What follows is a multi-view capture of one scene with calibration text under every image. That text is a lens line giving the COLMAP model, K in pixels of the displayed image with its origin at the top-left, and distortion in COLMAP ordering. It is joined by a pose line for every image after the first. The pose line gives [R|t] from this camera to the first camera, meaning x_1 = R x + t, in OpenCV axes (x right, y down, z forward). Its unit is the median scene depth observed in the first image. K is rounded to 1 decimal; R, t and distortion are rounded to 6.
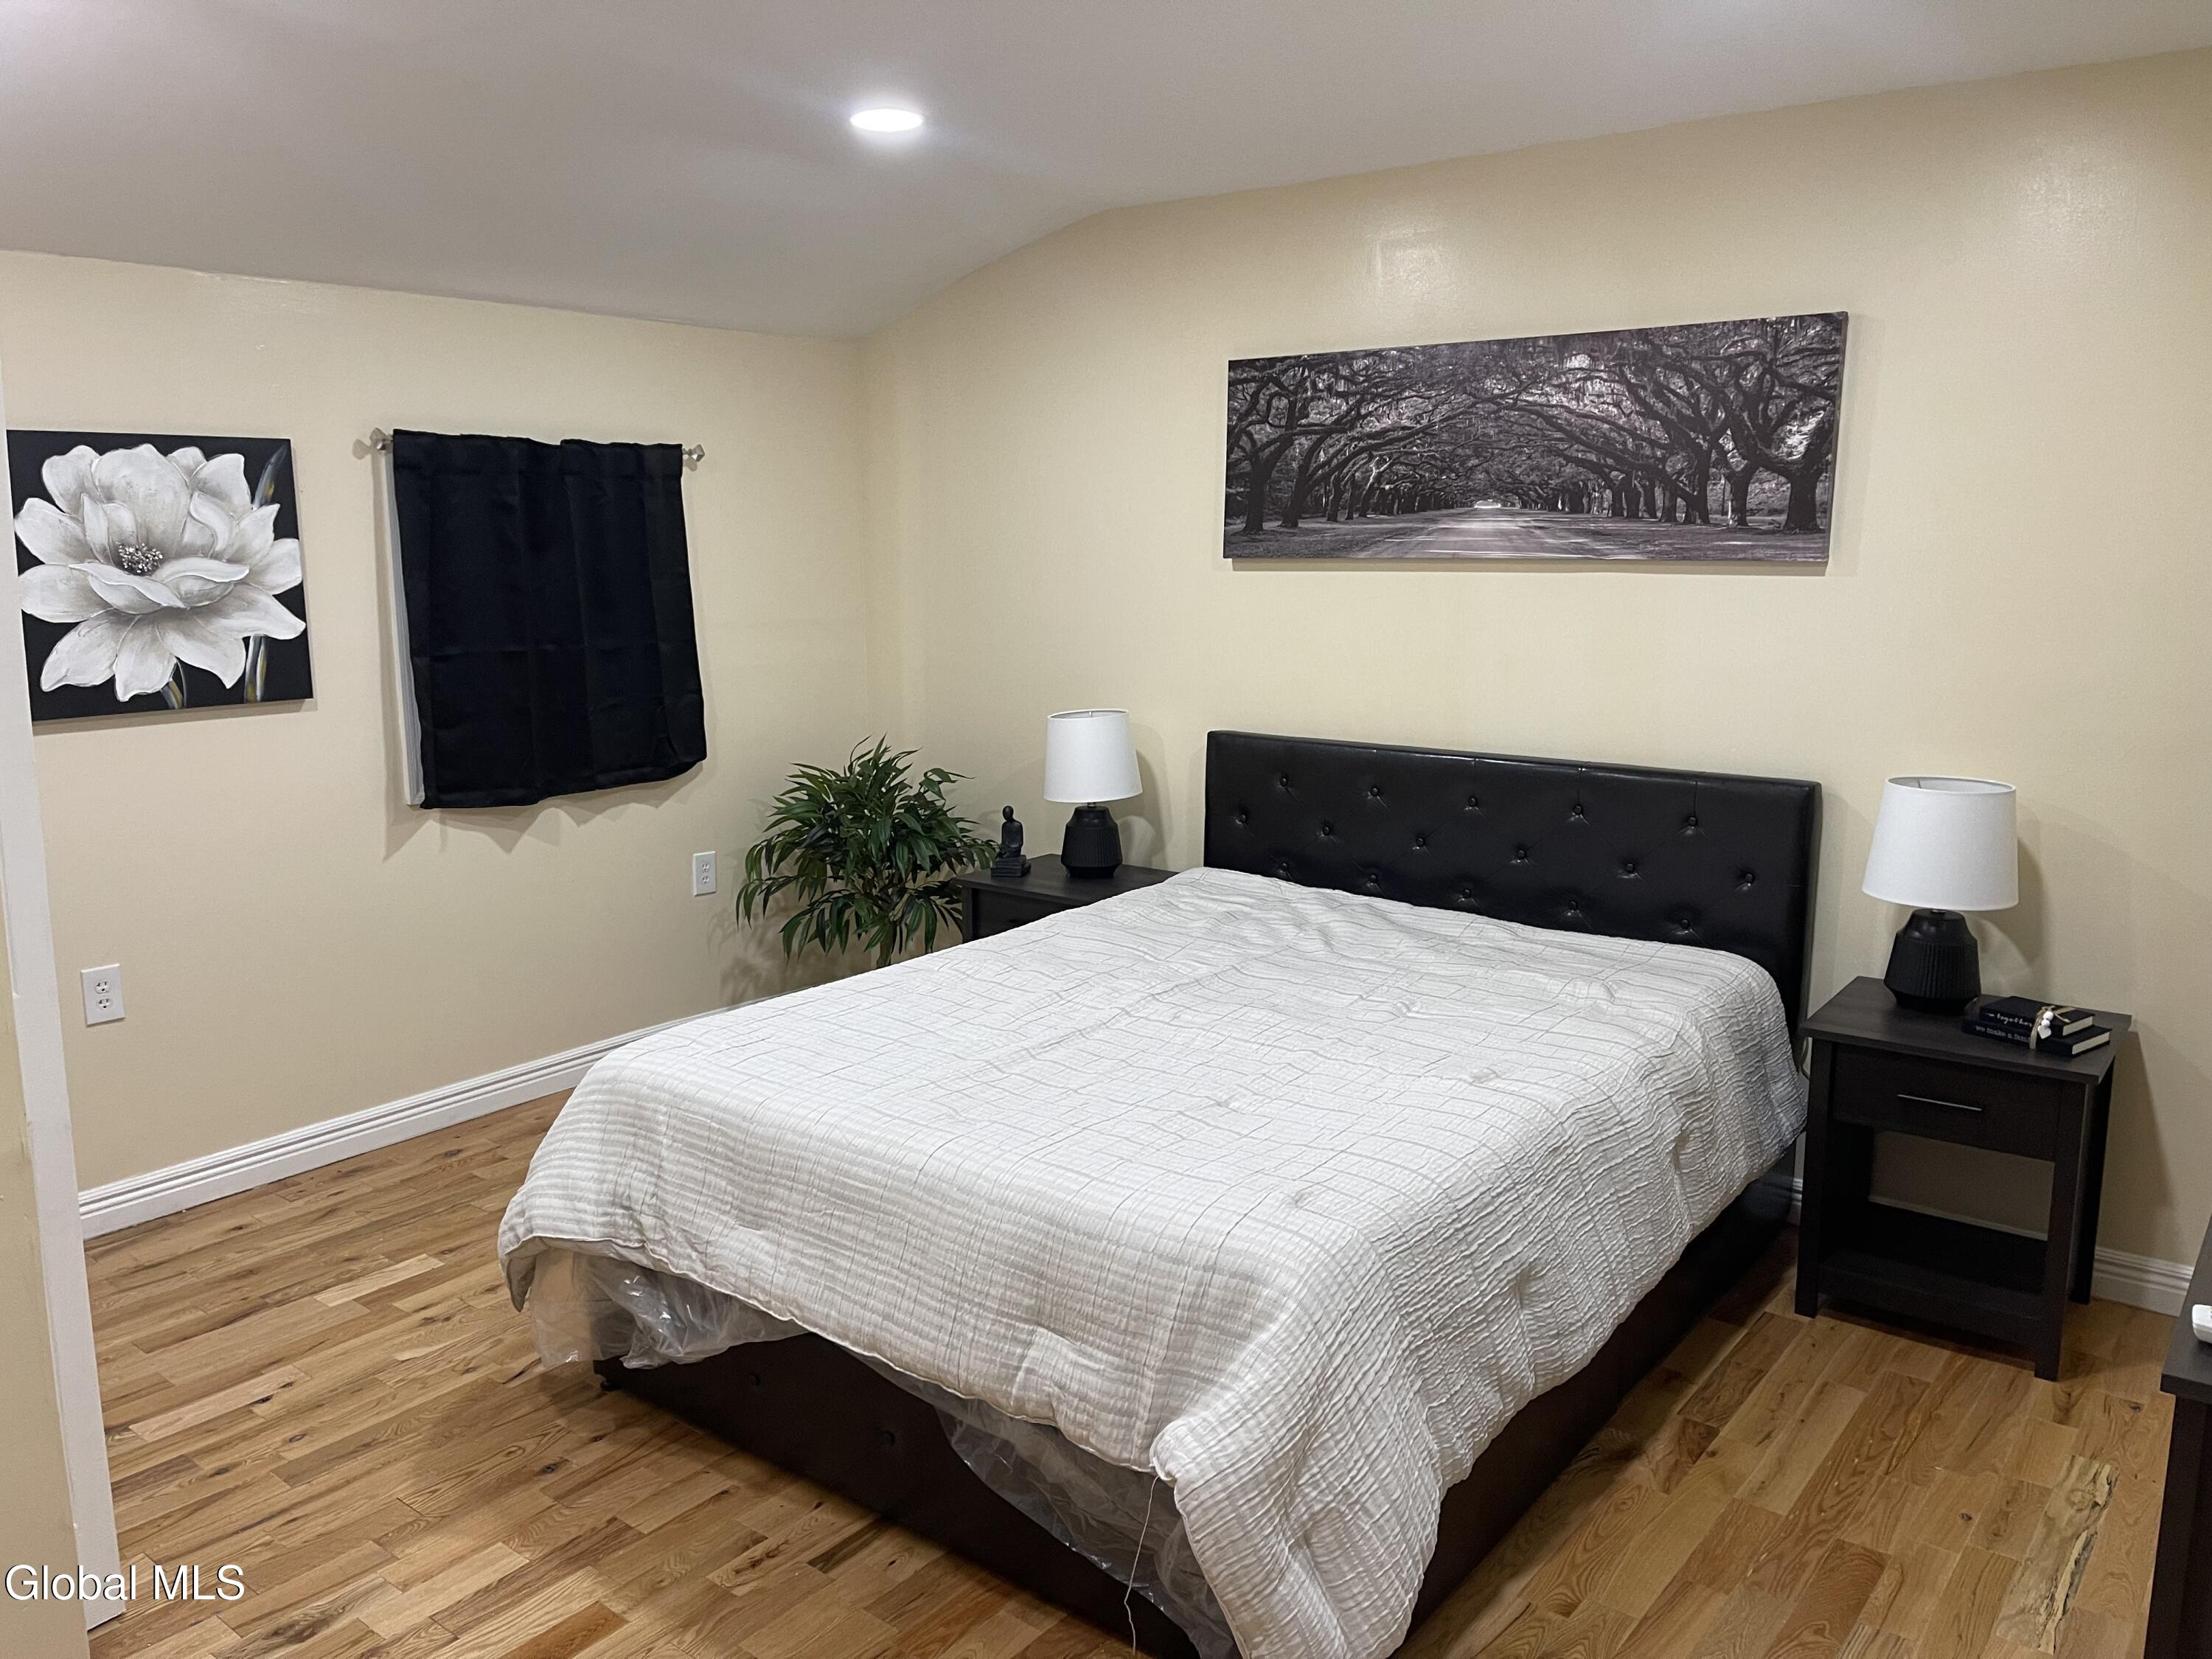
lens RADIAL K [[1667.7, 0, 1123.6], [0, 1667.7, 820.9], [0, 0, 1]] dist [0.041505, -0.050481]
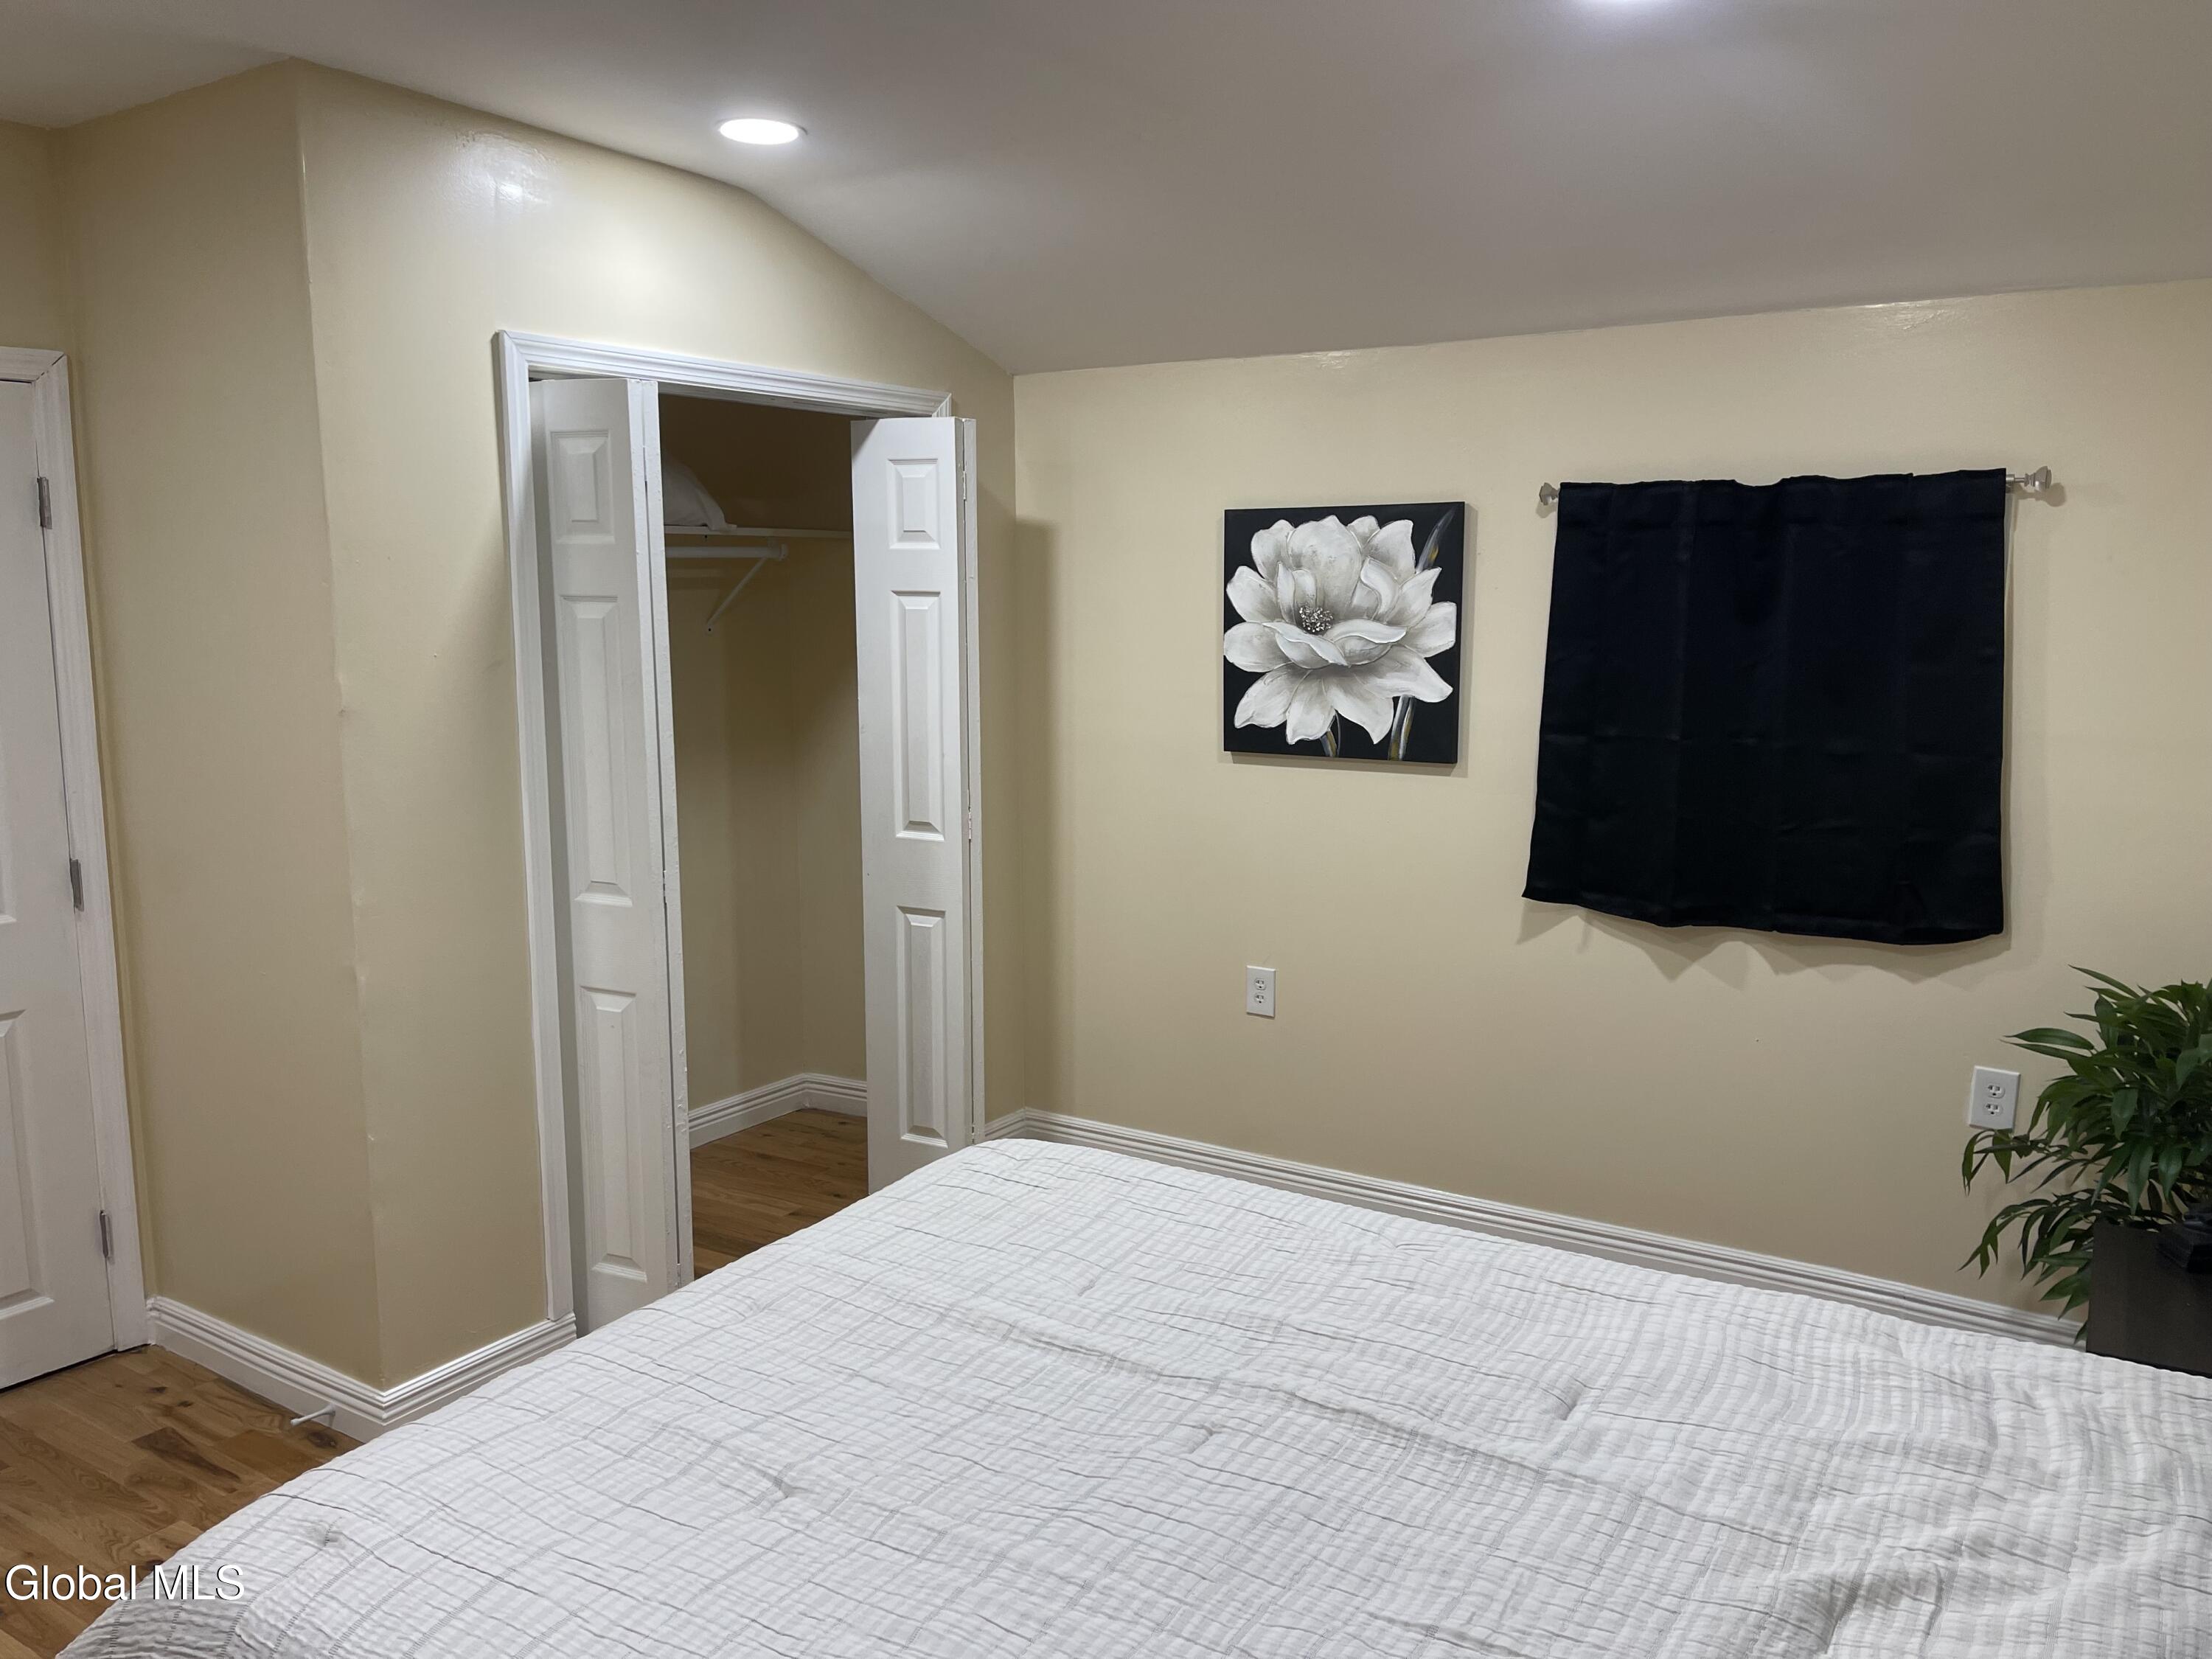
lens RADIAL K [[1667.7, 0, 1120.5], [0, 1667.7, 826.2], [0, 0, 1]] dist [0.041505, -0.050481]
pose [[0.093204, 0.144123, -0.985161, 0.495747], [-0.171760, 0.976961, 0.126674, -0.135924], [0.980720, 0.157405, 0.115812, 0.745363]]
